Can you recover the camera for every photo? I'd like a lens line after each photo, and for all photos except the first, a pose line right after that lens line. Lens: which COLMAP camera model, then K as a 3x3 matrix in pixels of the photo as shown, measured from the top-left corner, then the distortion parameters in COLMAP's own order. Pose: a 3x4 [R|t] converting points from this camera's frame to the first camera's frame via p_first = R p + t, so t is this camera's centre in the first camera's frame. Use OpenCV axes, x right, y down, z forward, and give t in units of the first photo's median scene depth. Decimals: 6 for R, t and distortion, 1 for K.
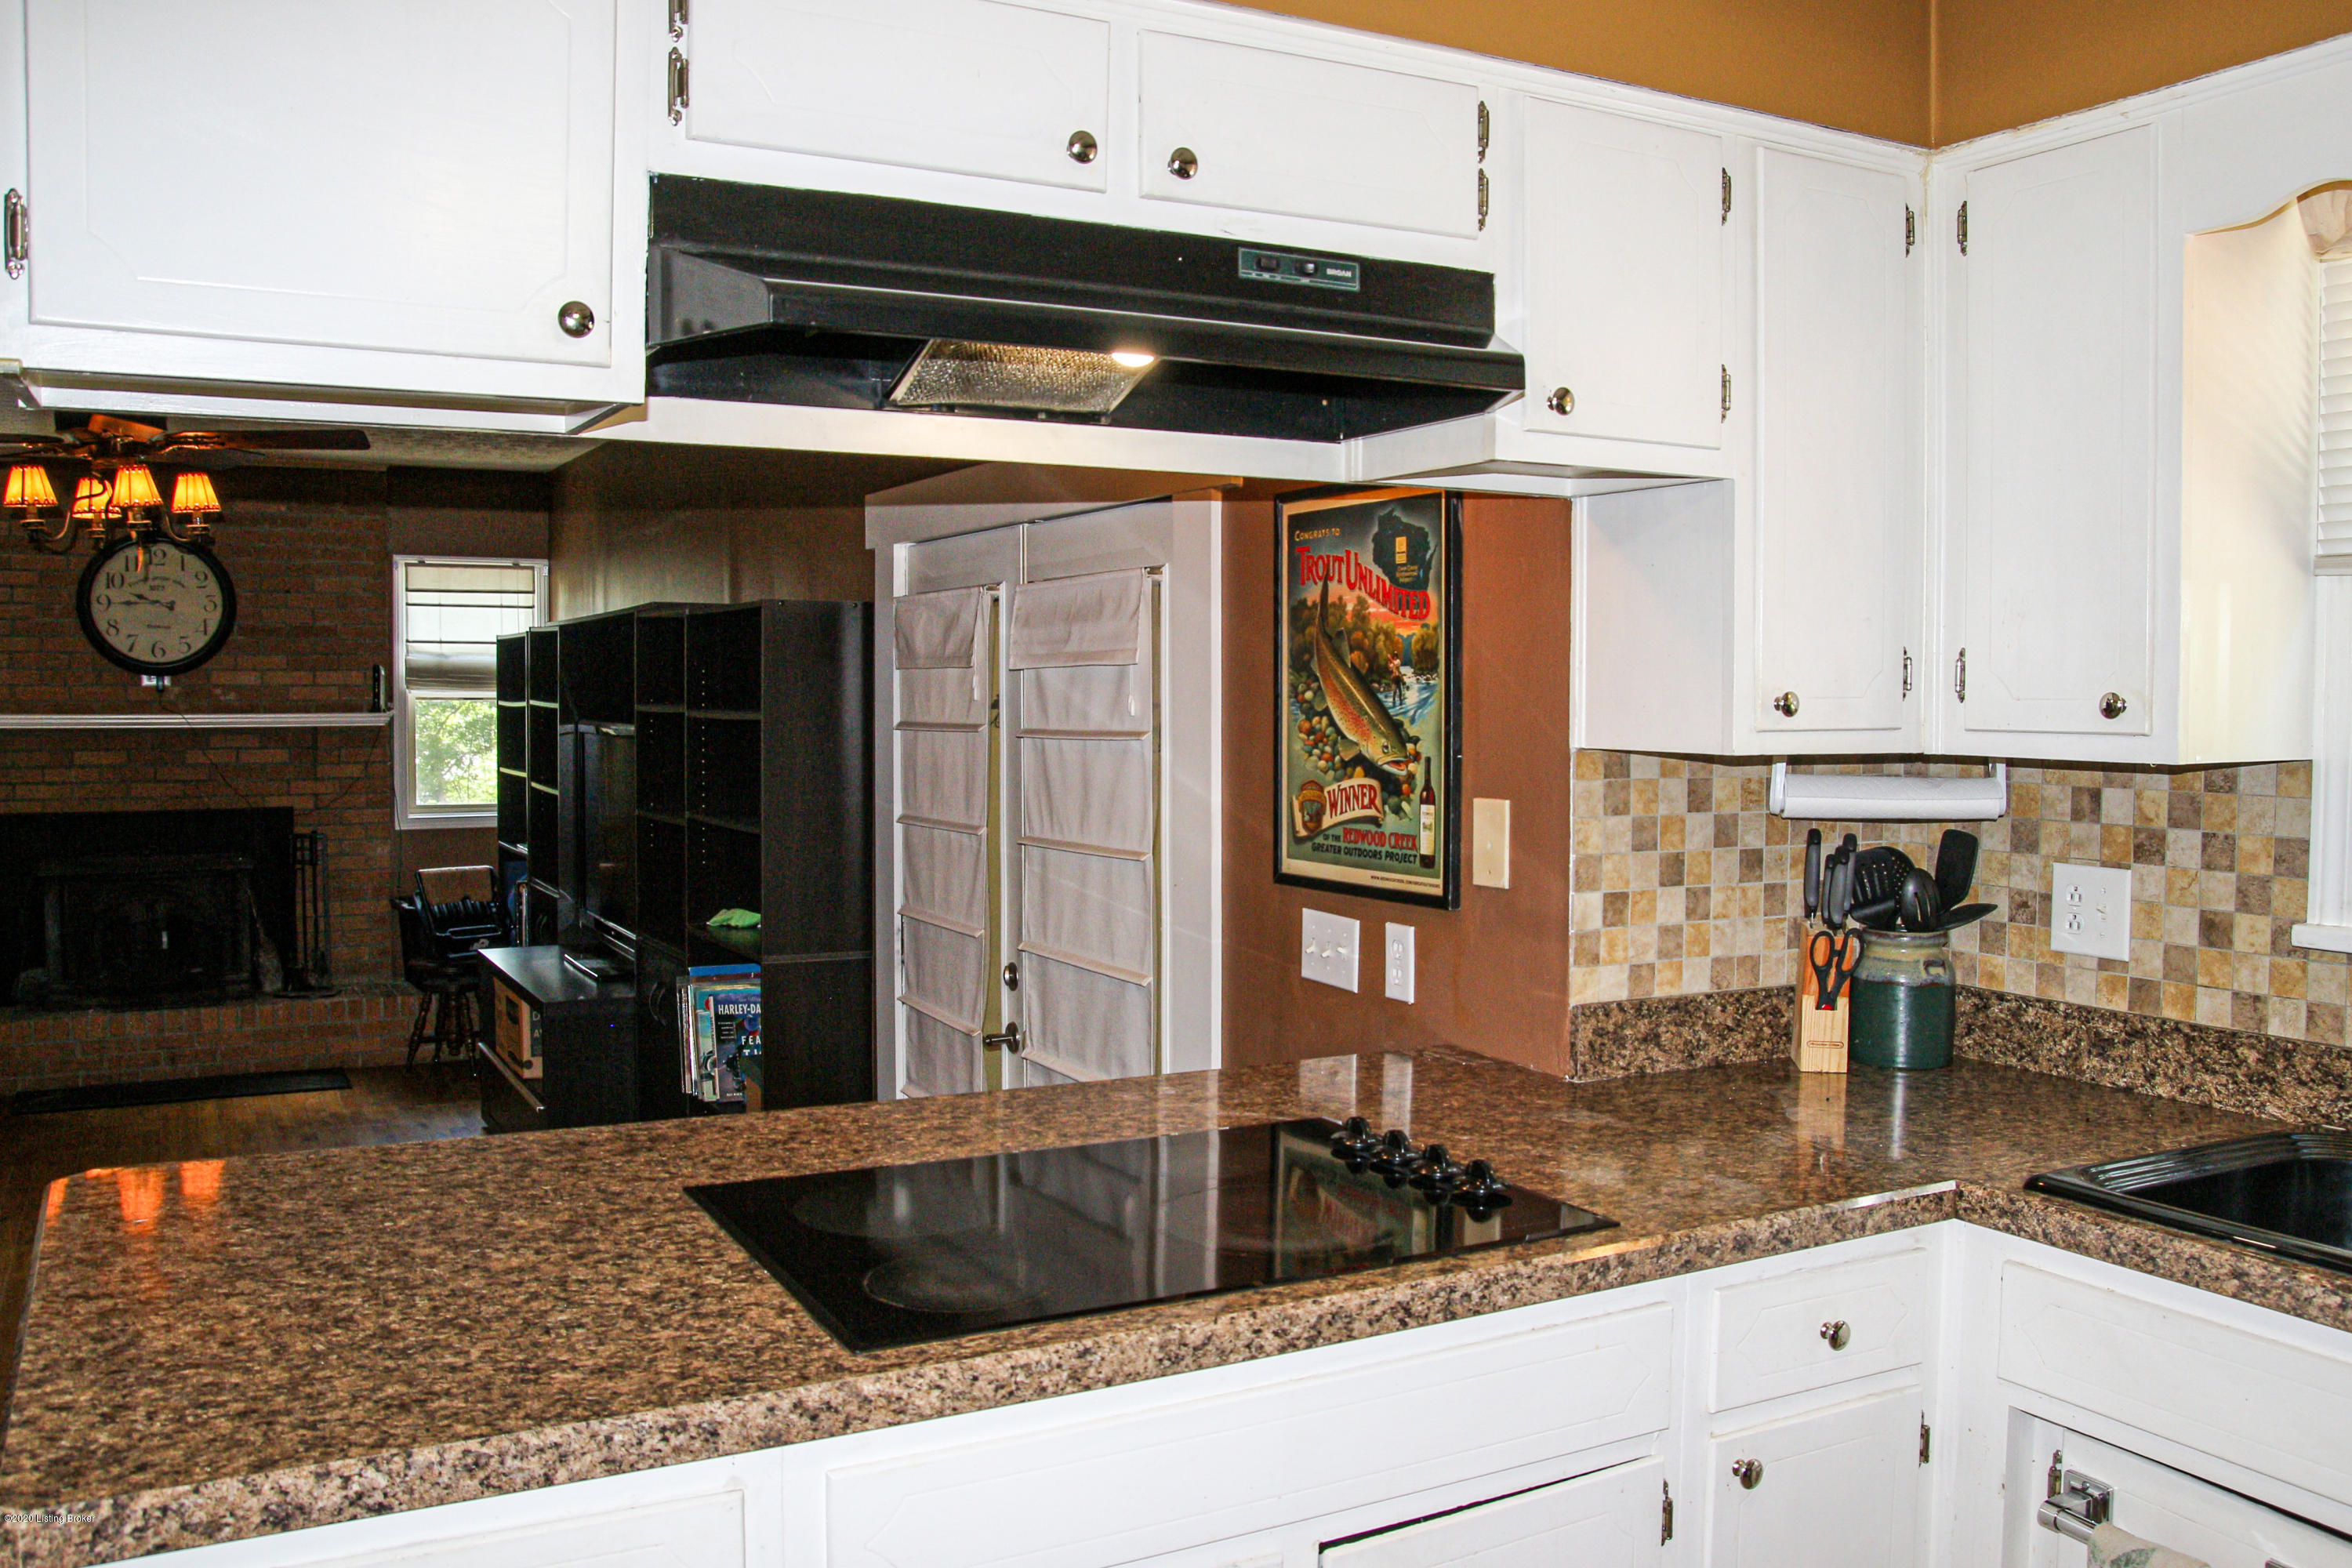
lens RADIAL K [[1967.7, 0, 1176.0], [0, 1967.7, 784.0], [0, 0, 1]] dist [-0.127139, 0.090157]
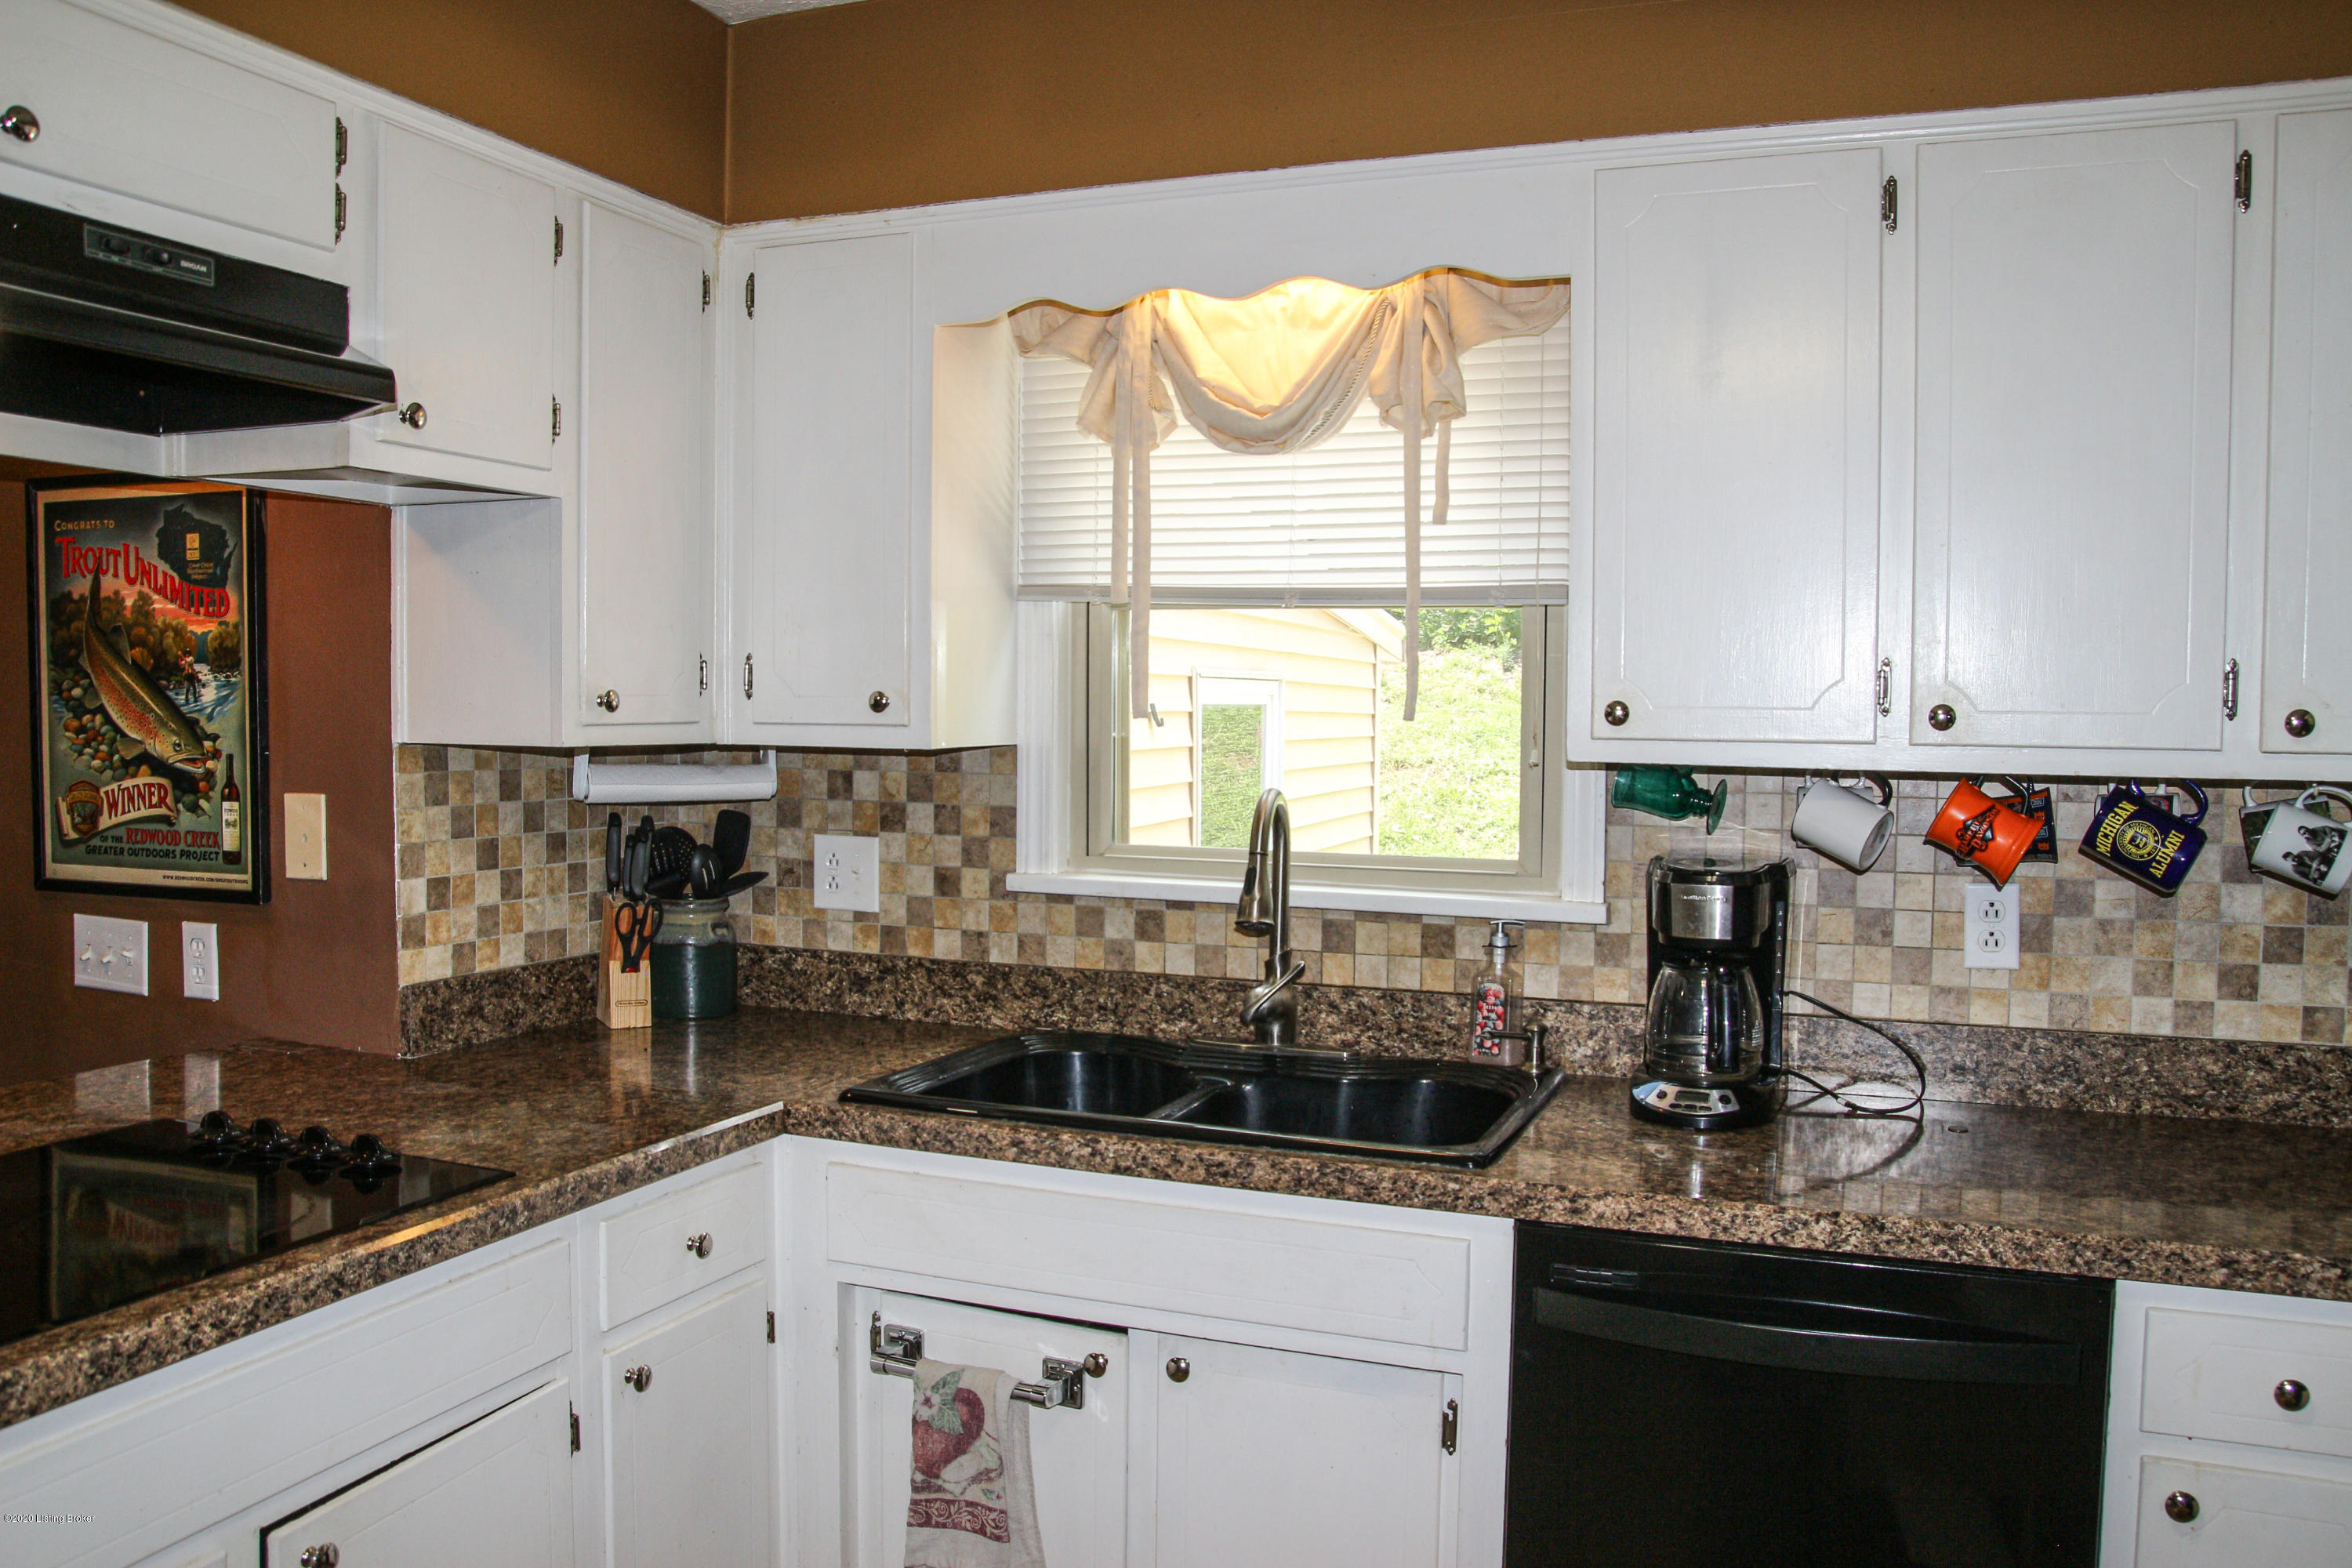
lens RADIAL K [[1833.8, 0, 1176.0], [0, 1833.8, 784.0], [0, 0, 1]] dist [-0.139938, 0.129296]
pose [[0.764672, -0.022367, 0.644032, -0.107106], [0.021457, 0.999727, 0.009243, 0.004322], [-0.644063, 0.006751, 0.764943, -0.011632]]
